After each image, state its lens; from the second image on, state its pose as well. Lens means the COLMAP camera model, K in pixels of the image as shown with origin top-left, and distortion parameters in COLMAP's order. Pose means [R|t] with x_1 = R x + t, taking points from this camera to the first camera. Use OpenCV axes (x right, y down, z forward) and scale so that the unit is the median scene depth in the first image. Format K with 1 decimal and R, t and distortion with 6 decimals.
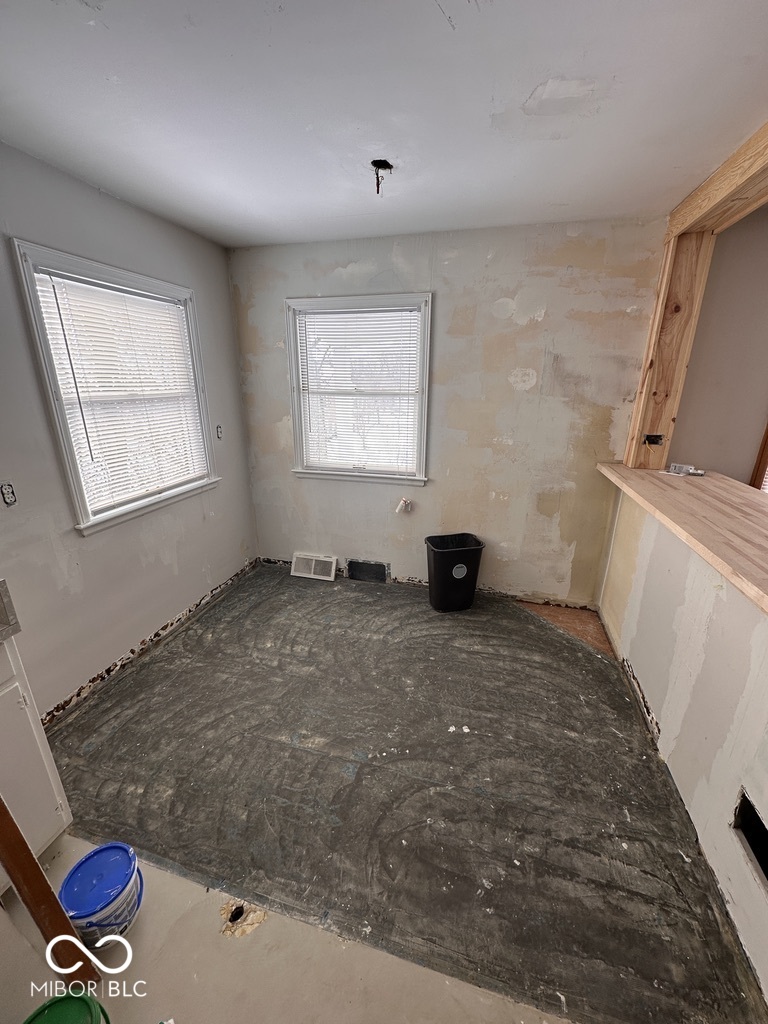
lens RADIAL K [[407.3, 0, 384.0], [0, 407.3, 512.0], [0, 0, 1]] dist [-0.002351, -0.000221]
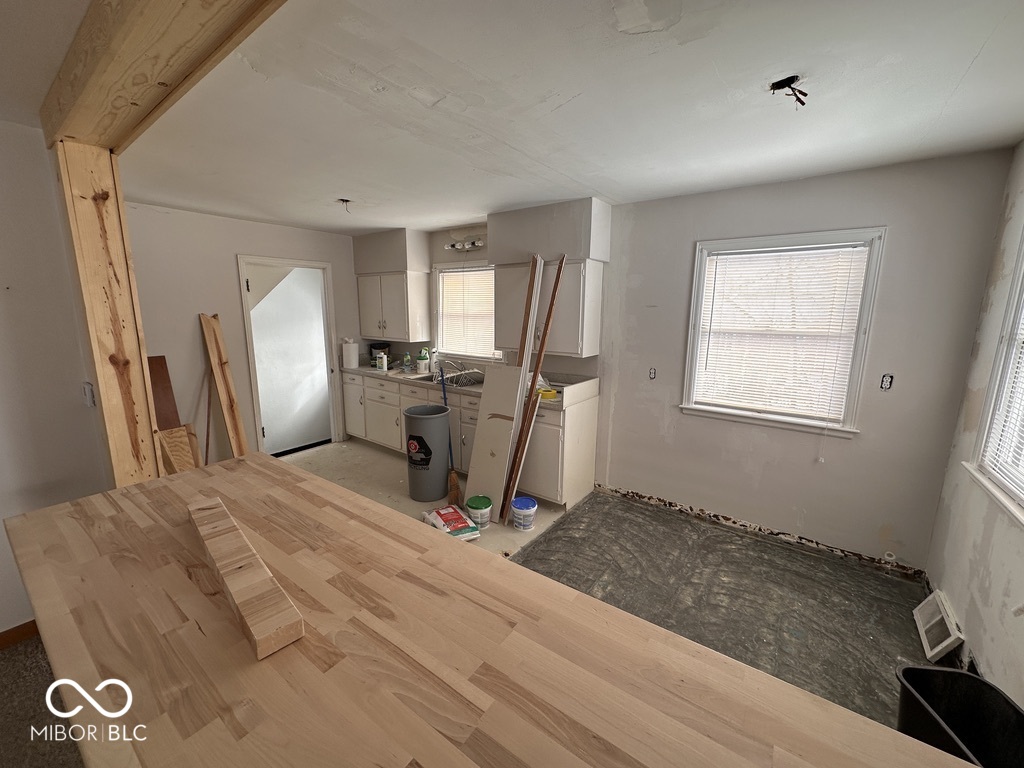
lens RADIAL K [[407.3, 0, 513.9], [0, 407.3, 381.2], [0, 0, 1]] dist [-0.002351, -0.000221]
pose [[-0.360867, 0.154944, -0.919656, 0.734154], [-0.302352, 0.913405, 0.272532, -0.224620], [0.882246, 0.376408, -0.282770, 0.651810]]
